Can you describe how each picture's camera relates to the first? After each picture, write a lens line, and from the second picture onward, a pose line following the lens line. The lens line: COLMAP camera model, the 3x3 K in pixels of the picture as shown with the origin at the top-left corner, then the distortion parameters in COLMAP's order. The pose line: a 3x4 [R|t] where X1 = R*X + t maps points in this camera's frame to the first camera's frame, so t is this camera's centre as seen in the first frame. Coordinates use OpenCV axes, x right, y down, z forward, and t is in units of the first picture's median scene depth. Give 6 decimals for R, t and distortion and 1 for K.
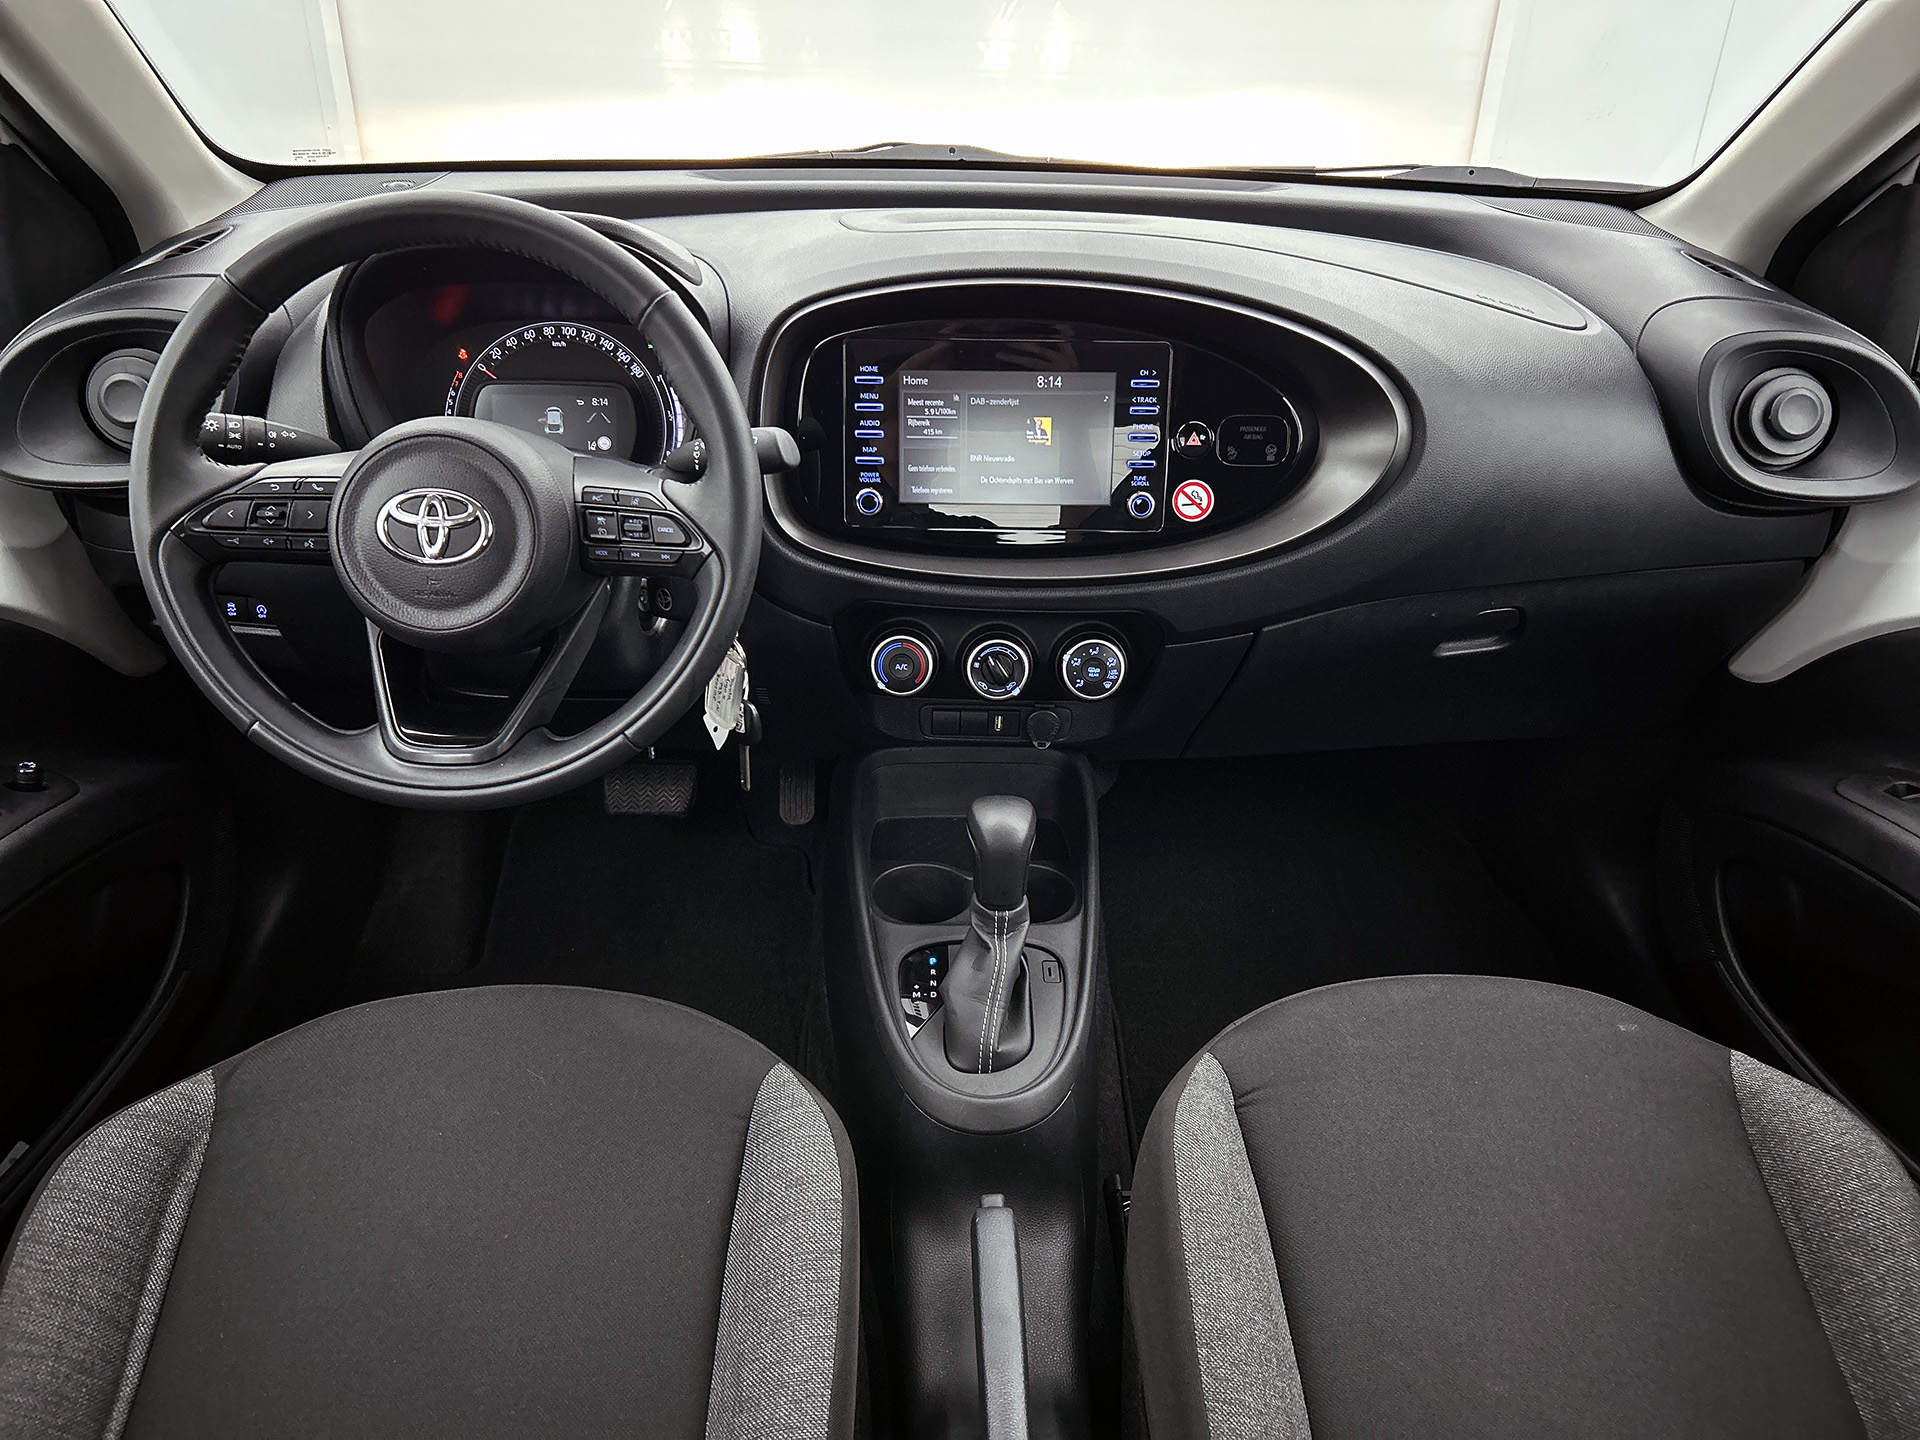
lens RADIAL K [[1456.8, 0, 960.0], [0, 1456.8, 720.0], [0, 0, 1]] dist [0.076282, -0.098416]
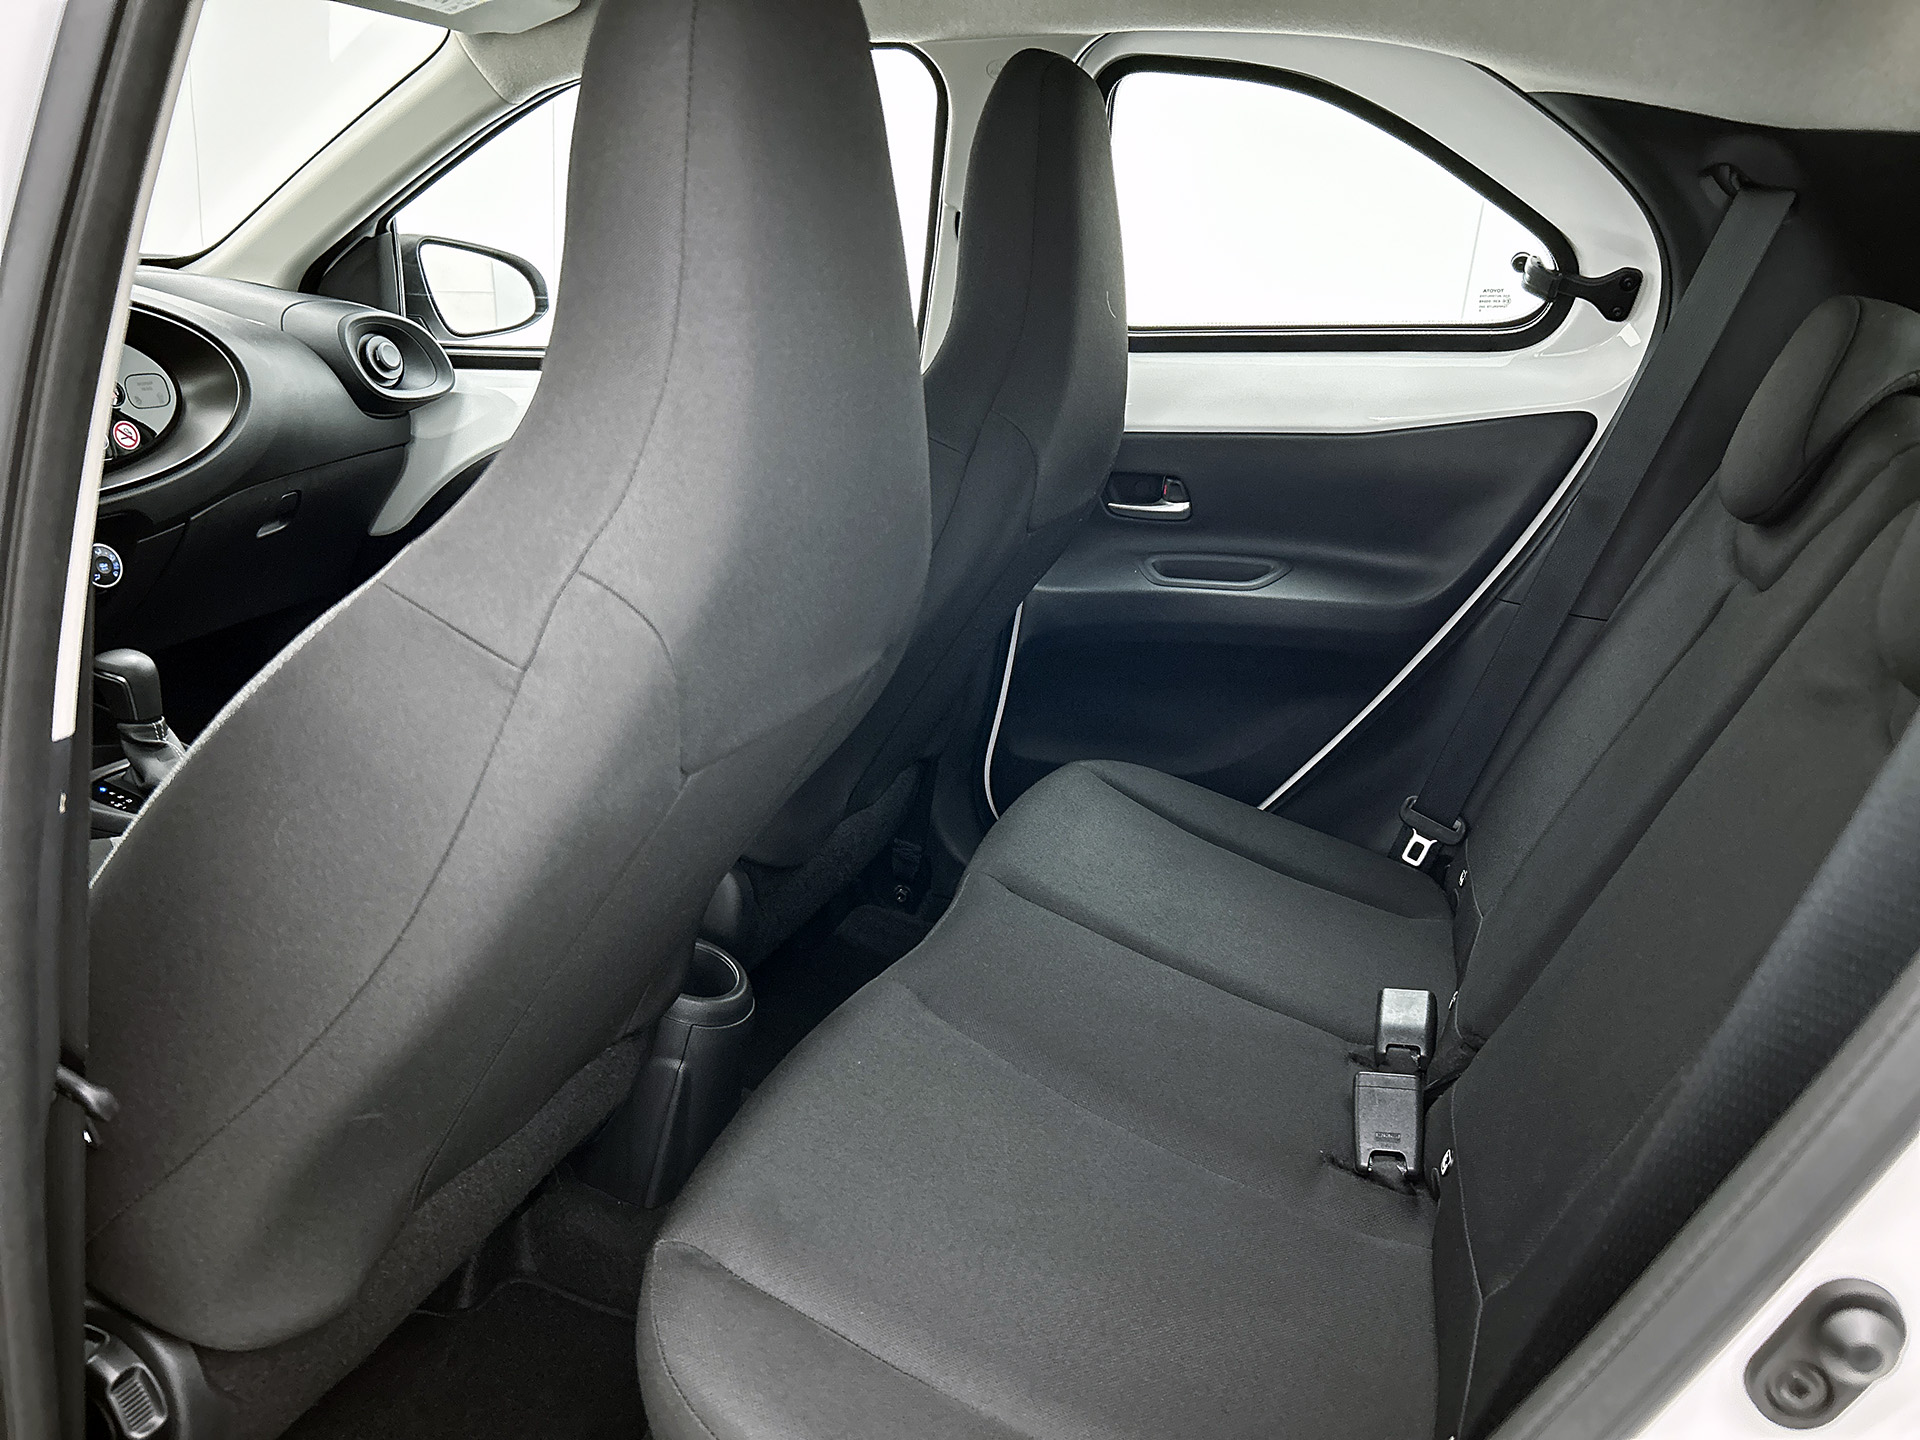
lens RADIAL K [[1482.6, 0, 960.0], [0, 1482.6, 720.0], [0, 0, 1]] dist [0.018268, -0.011401]
pose [[0.368198, -0.284811, 0.885050, -0.934310], [0.395830, 0.909364, 0.127963, 0.248552], [-0.841278, 0.303214, 0.447563, -0.282934]]
